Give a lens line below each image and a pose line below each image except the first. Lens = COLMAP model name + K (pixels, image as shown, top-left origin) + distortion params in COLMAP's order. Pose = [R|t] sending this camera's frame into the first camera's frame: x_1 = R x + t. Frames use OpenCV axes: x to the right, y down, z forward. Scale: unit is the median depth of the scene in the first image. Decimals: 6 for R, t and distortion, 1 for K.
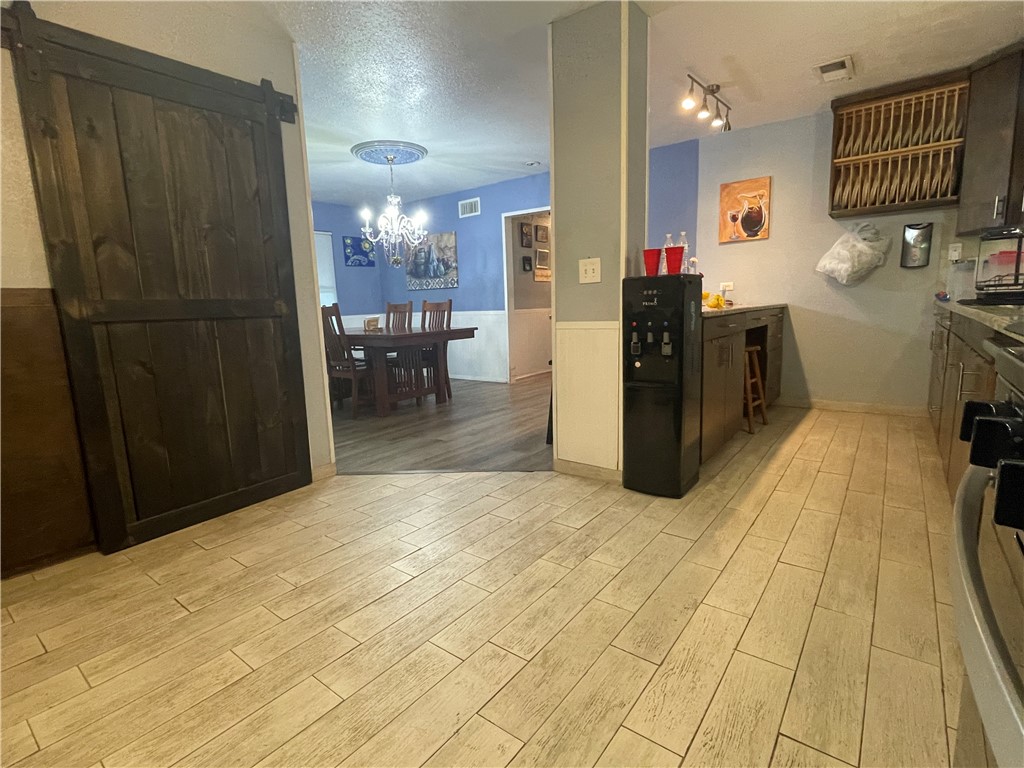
lens RADIAL K [[505.2, 0, 509.2], [0, 505.2, 386.6], [0, 0, 1]] dist [-0.009121, 0.003004]
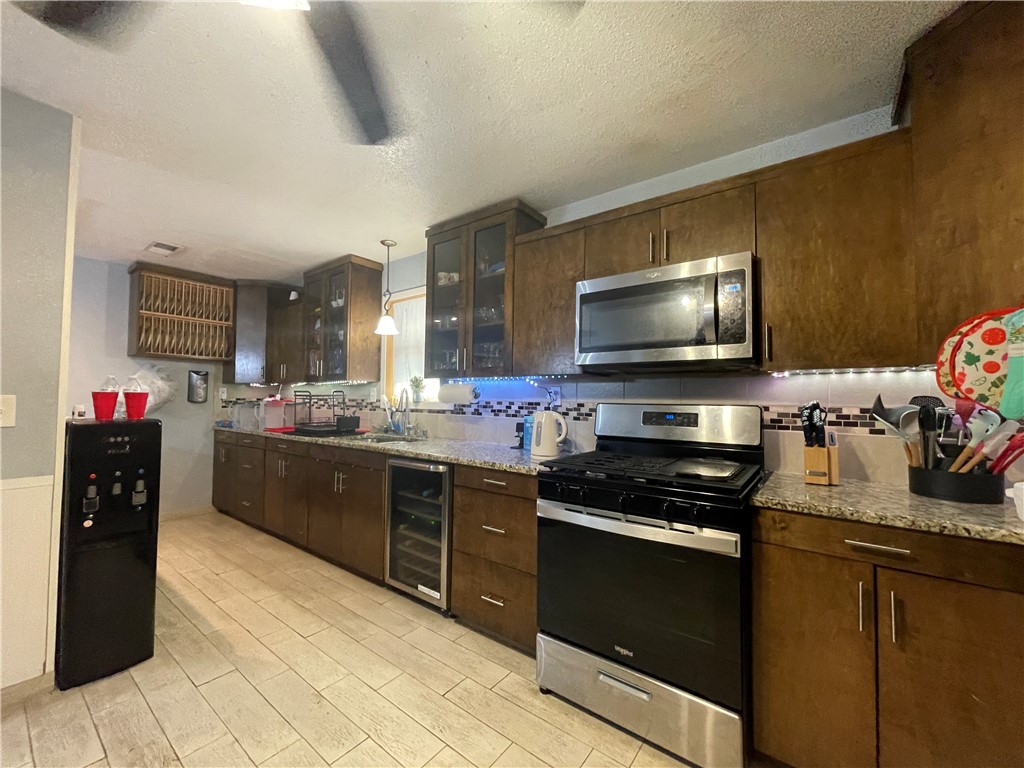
lens RADIAL K [[415.6, 0, 503.3], [0, 415.6, 387.8], [0, 0, 1]] dist [-0.006644, 0.001414]
pose [[0.004465, 0.063482, 0.997973, -0.456179], [0.153029, 0.986185, -0.063417, -0.120077], [-0.988212, 0.153001, -0.005311, 0.287813]]
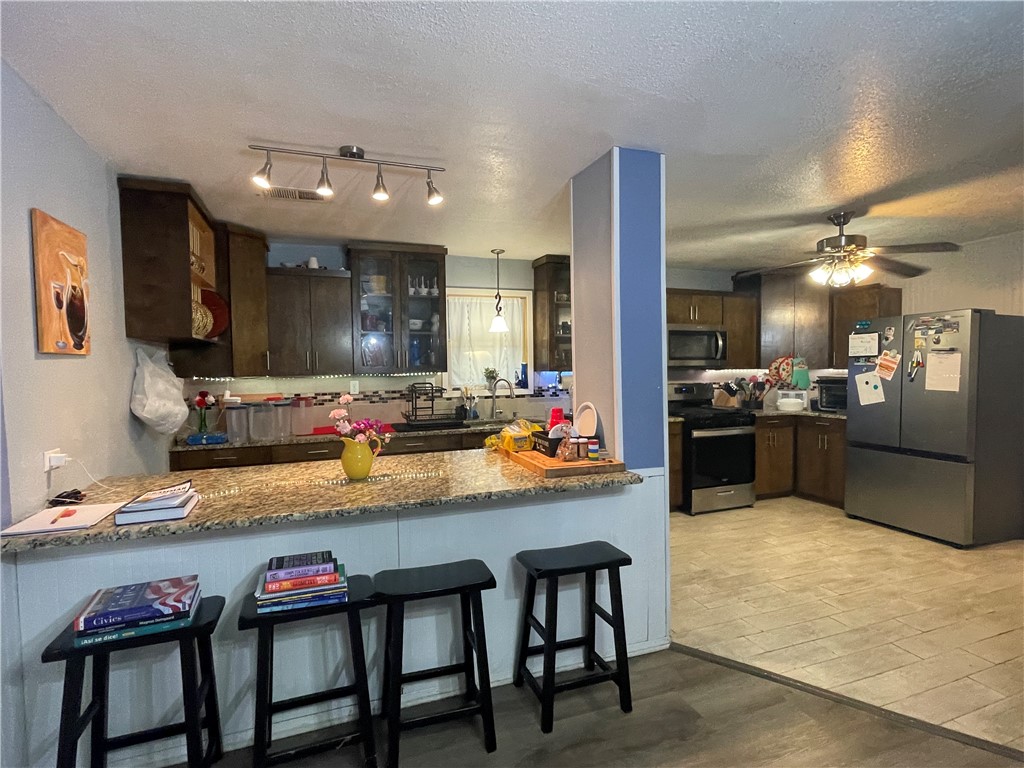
lens RADIAL K [[505.2, 0, 507.3], [0, 505.2, 389.5], [0, 0, 1]] dist [-0.009121, 0.003004]
pose [[-0.843792, 0.024286, 0.536121, -0.170899], [0.130467, 0.978289, 0.161023, -0.497010], [-0.520571, 0.205816, -0.828641, 2.085155]]
